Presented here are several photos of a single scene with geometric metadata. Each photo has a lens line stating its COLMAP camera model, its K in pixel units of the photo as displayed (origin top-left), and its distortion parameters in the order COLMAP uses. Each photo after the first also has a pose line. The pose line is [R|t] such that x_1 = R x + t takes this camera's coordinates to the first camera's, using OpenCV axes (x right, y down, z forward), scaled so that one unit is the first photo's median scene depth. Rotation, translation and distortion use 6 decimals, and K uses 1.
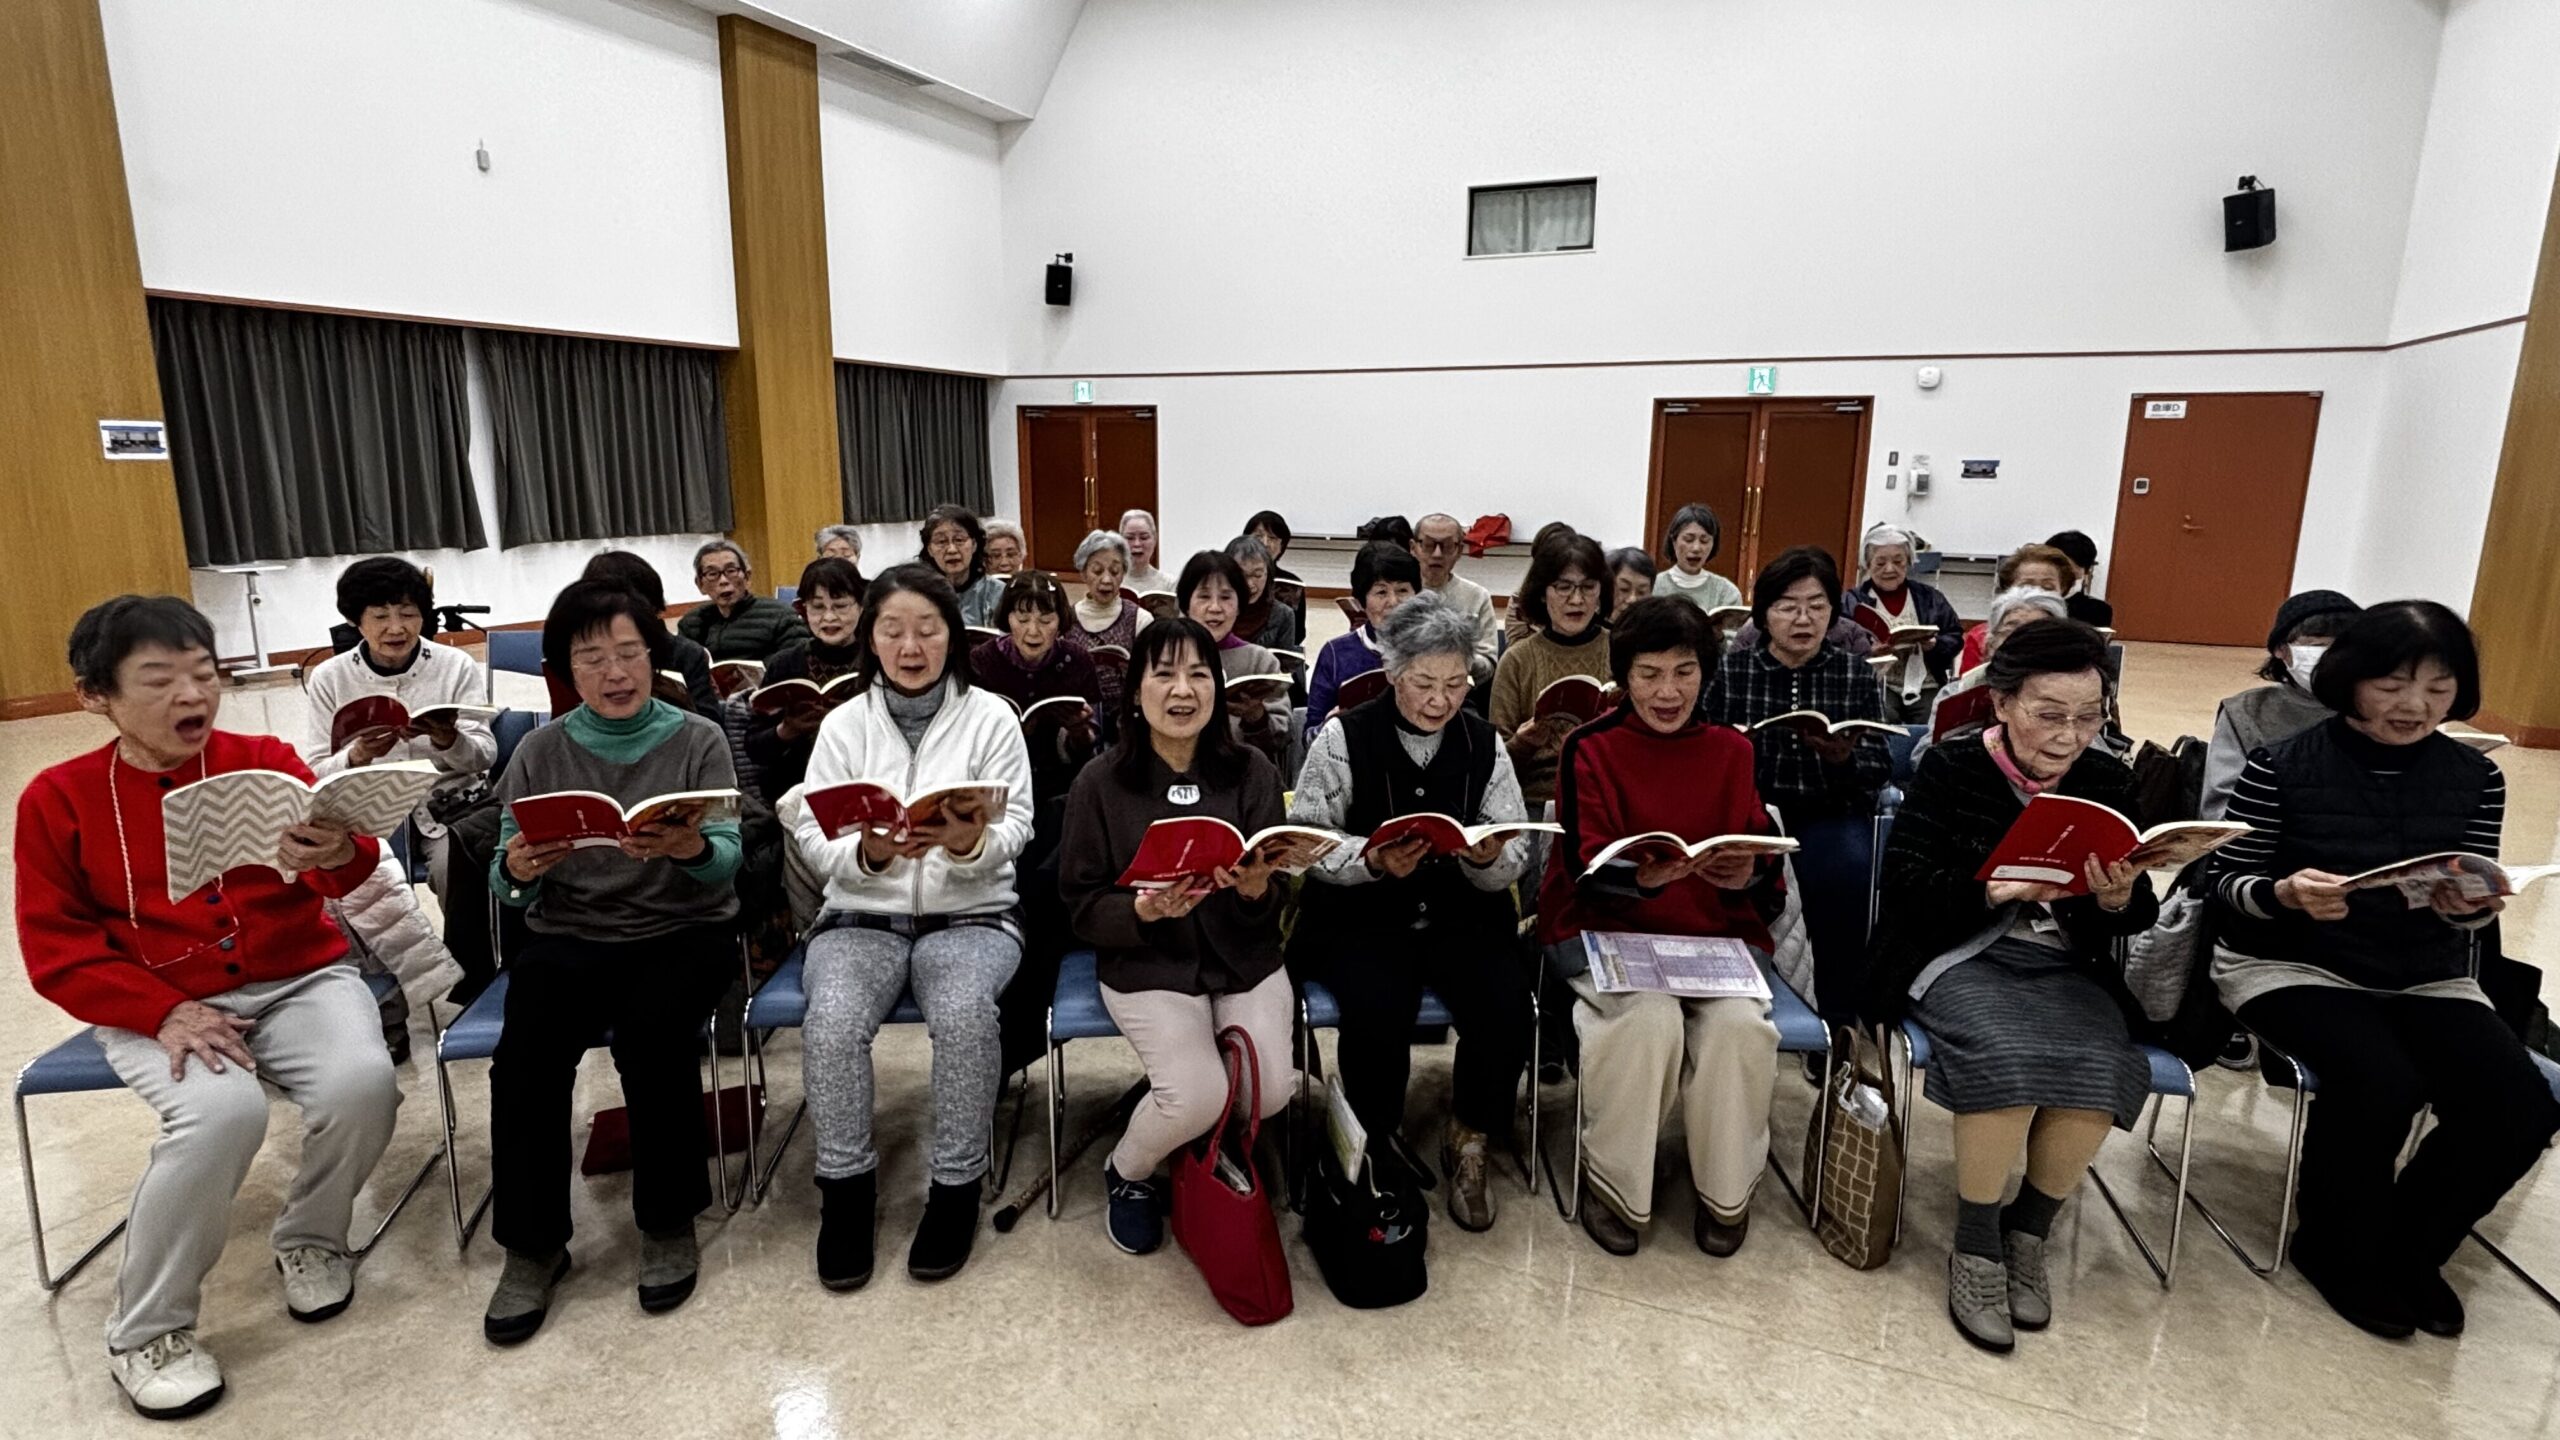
lens RADIAL K [[1258.6, 0, 1288.4], [0, 1258.6, 720.6], [0, 0, 1]] dist [0.002744, 0.000244]
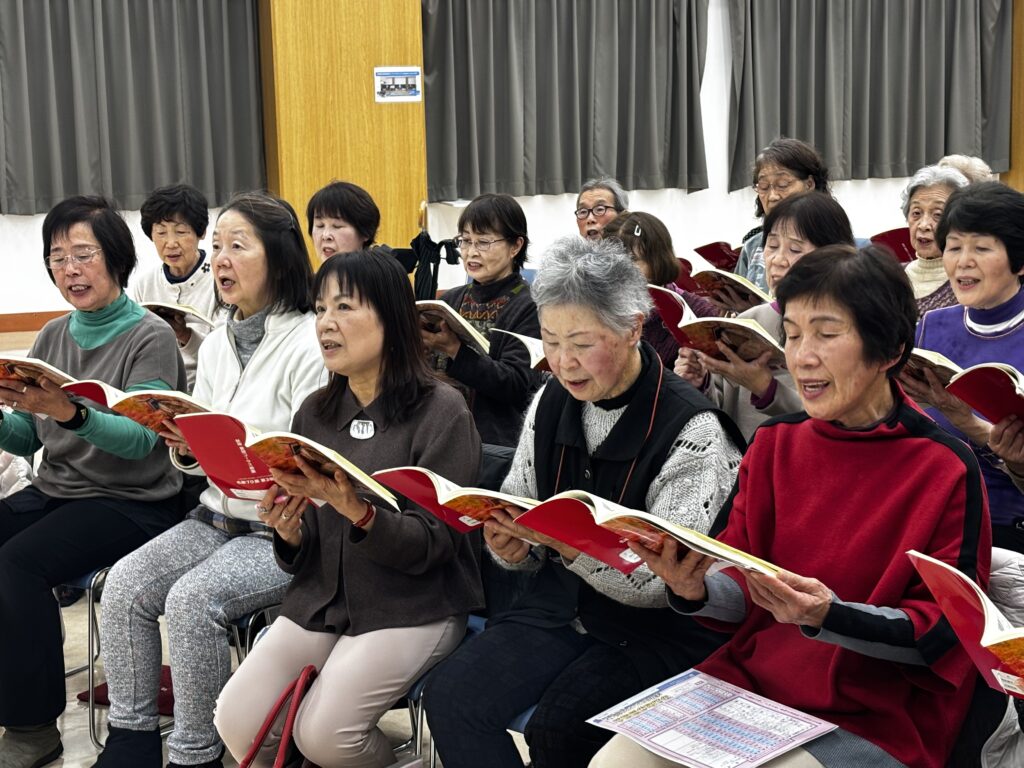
lens RADIAL K [[1801.5, 0, 511.6], [0, 1801.5, 383.9], [0, 0, 1]] dist [0.020512, 0.000000]
pose [[0.658627, 0.096013, -0.746319, 0.298172], [-0.123839, 0.992133, 0.018349, -0.004678], [0.742210, 0.080338, 0.665335, 0.046376]]
